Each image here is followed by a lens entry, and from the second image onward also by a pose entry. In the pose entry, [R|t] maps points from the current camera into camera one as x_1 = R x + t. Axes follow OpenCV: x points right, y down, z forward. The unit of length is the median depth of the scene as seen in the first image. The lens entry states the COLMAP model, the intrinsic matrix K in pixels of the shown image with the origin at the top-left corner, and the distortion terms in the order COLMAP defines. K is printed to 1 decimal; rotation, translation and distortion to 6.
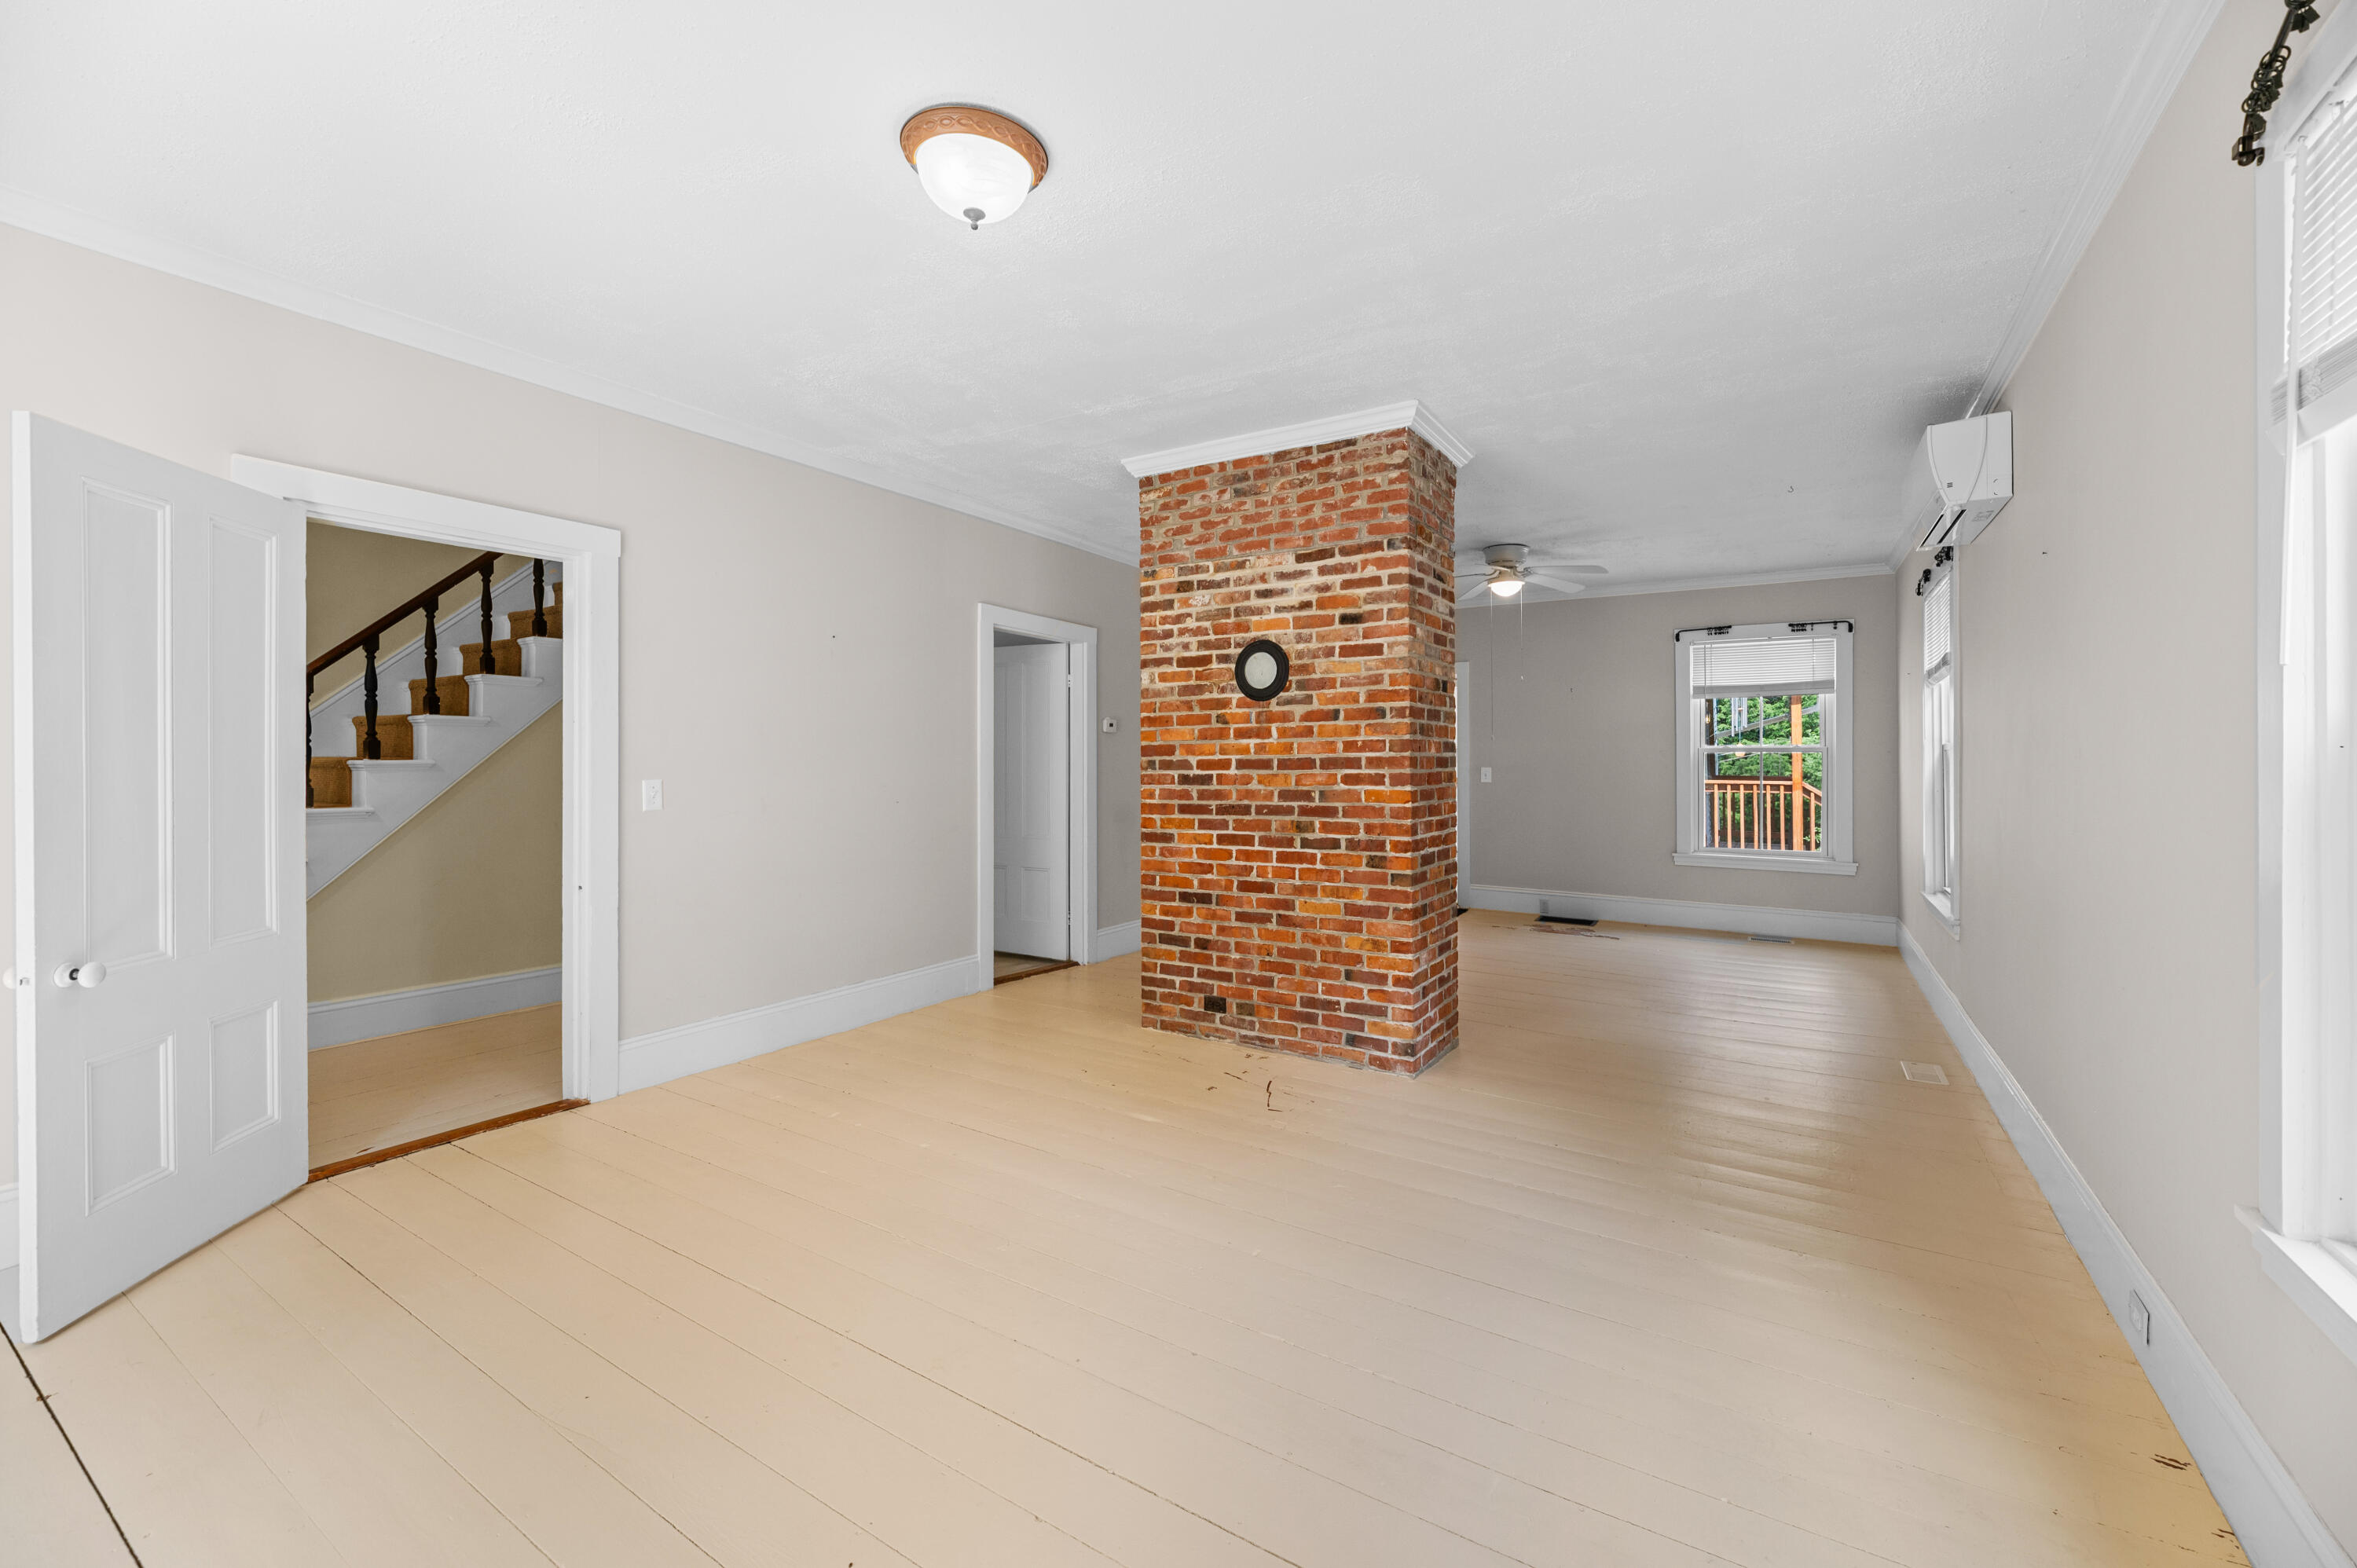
lens RADIAL K [[956.3, 0, 1186.7], [0, 956.3, 763.6], [0, 0, 1]] dist [0.001033, 0.000308]
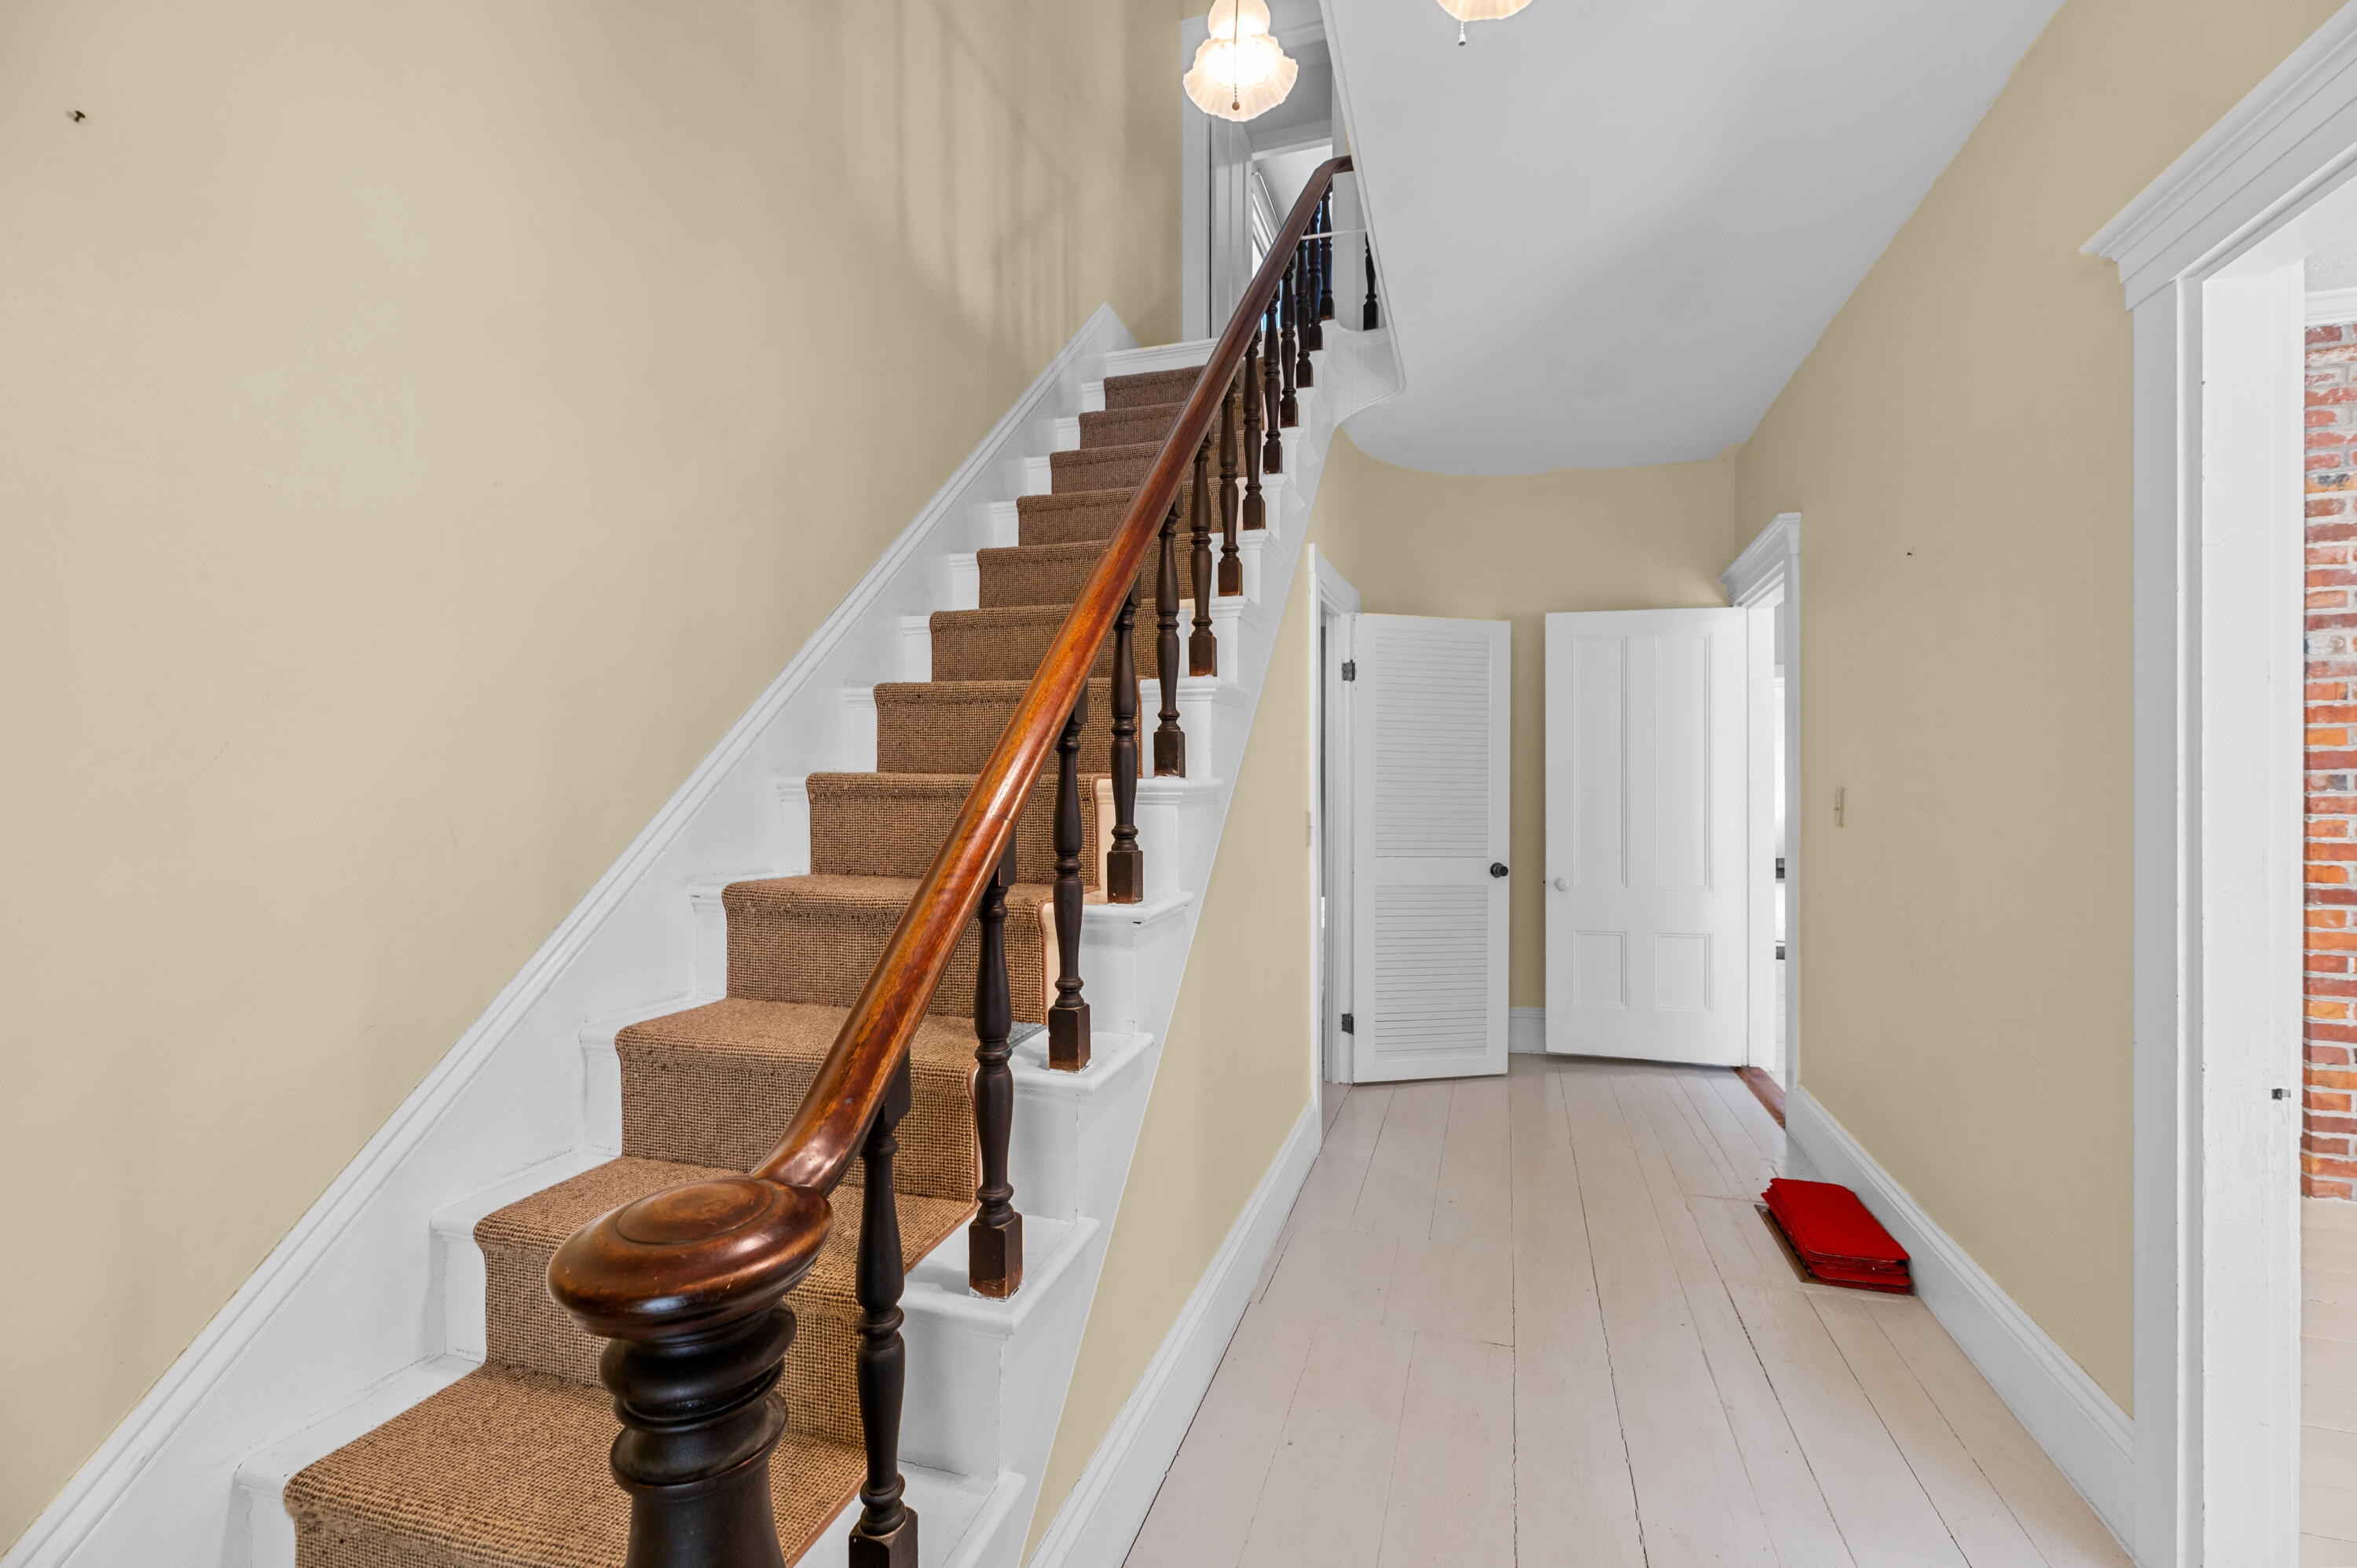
lens RADIAL K [[956.3, 0, 1184.6], [0, 956.3, 786.1], [0, 0, 1]] dist [0.001033, 0.000308]
pose [[0.966855, -0.005096, 0.255274, -0.934185], [0.004351, 0.999984, 0.003484, -0.001798], [-0.255287, -0.002258, 0.966863, 0.580988]]
